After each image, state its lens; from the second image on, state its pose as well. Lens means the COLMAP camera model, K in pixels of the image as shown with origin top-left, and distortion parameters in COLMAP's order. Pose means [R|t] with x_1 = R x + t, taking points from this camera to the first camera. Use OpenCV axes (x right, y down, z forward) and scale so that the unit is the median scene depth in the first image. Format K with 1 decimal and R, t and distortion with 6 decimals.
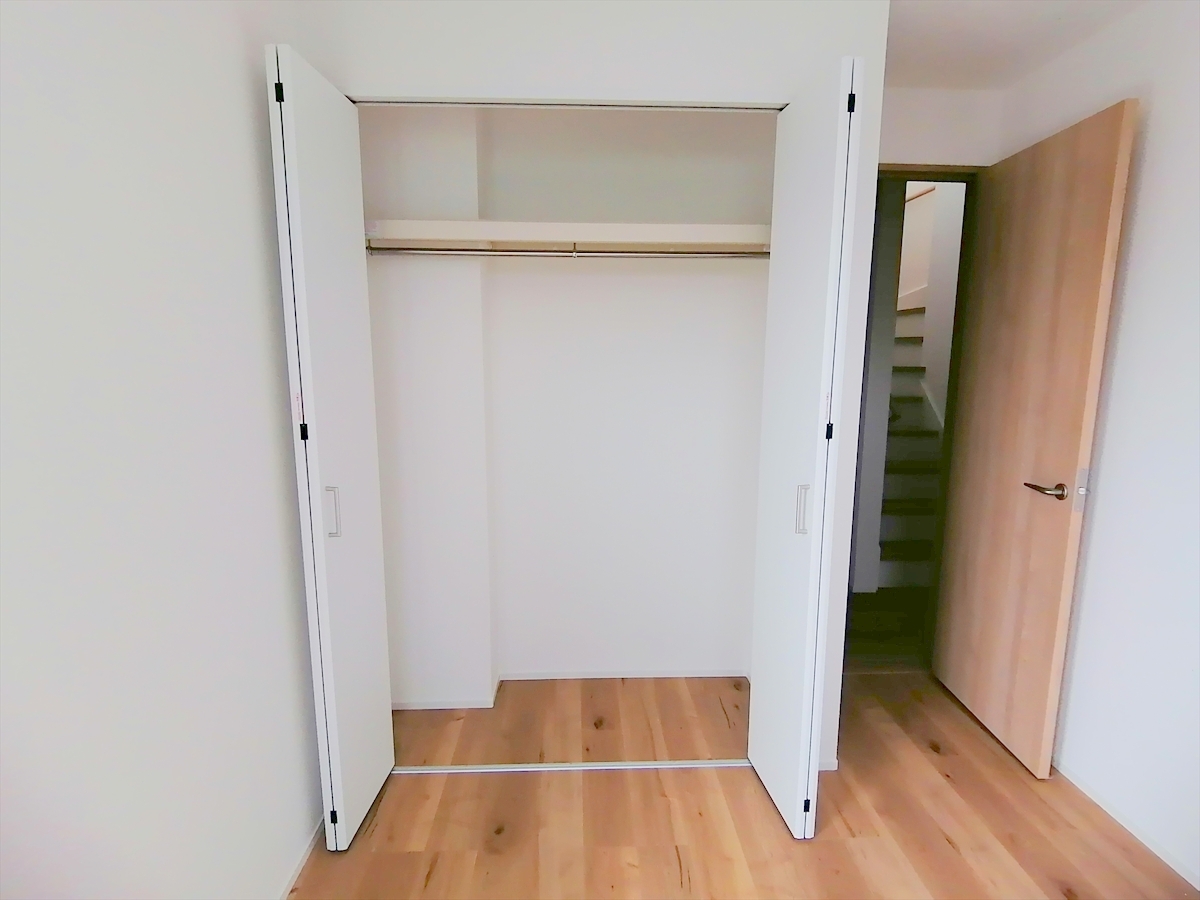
lens RADIAL K [[599.8, 0, 598.4], [0, 599.8, 445.5], [0, 0, 1]] dist [-0.002083, -0.000944]
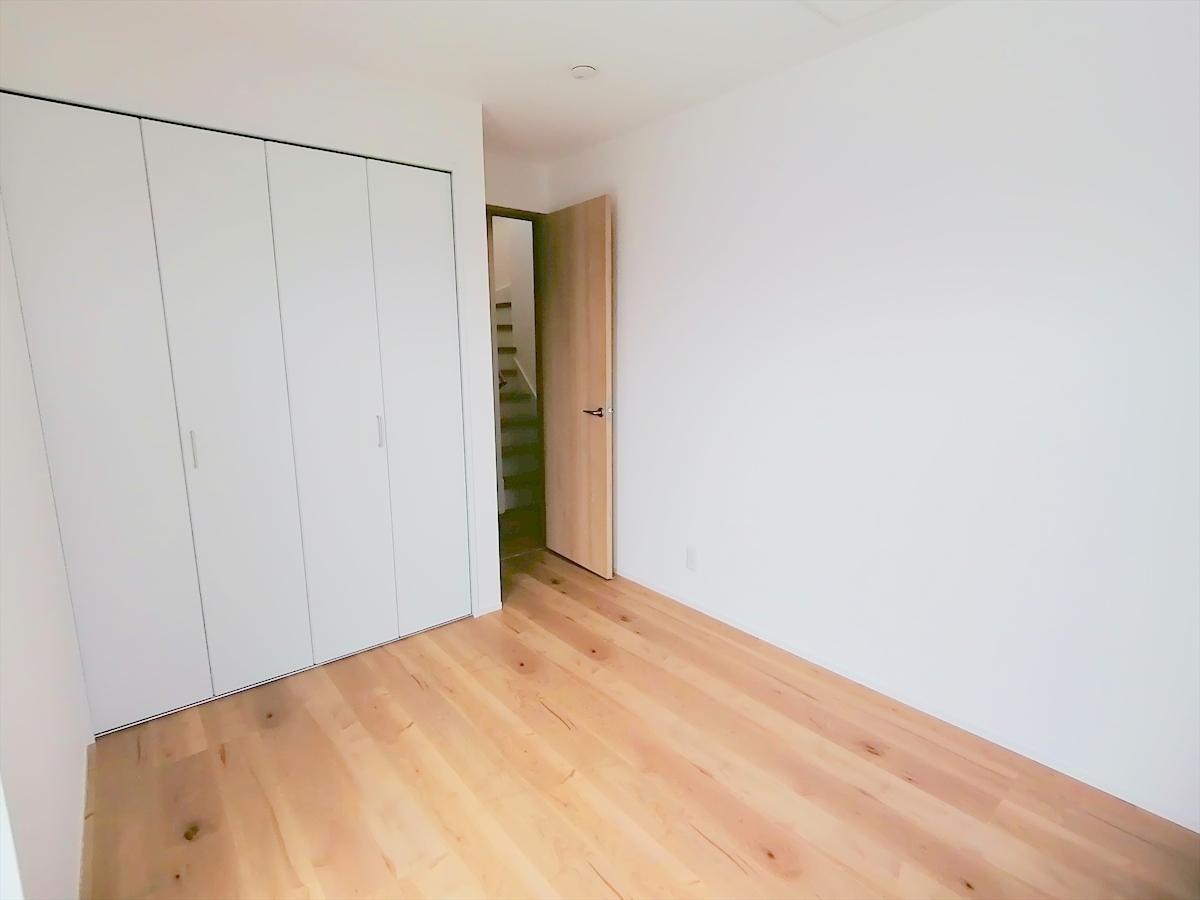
lens RADIAL K [[599.8, 0, 598.4], [0, 599.8, 445.5], [0, 0, 1]] dist [-0.002083, -0.000944]
pose [[0.799554, -0.111853, 0.590086, -0.262886], [0.102384, 0.993508, 0.049596, 0.080789], [-0.591803, 0.020761, 0.805816, -0.384851]]
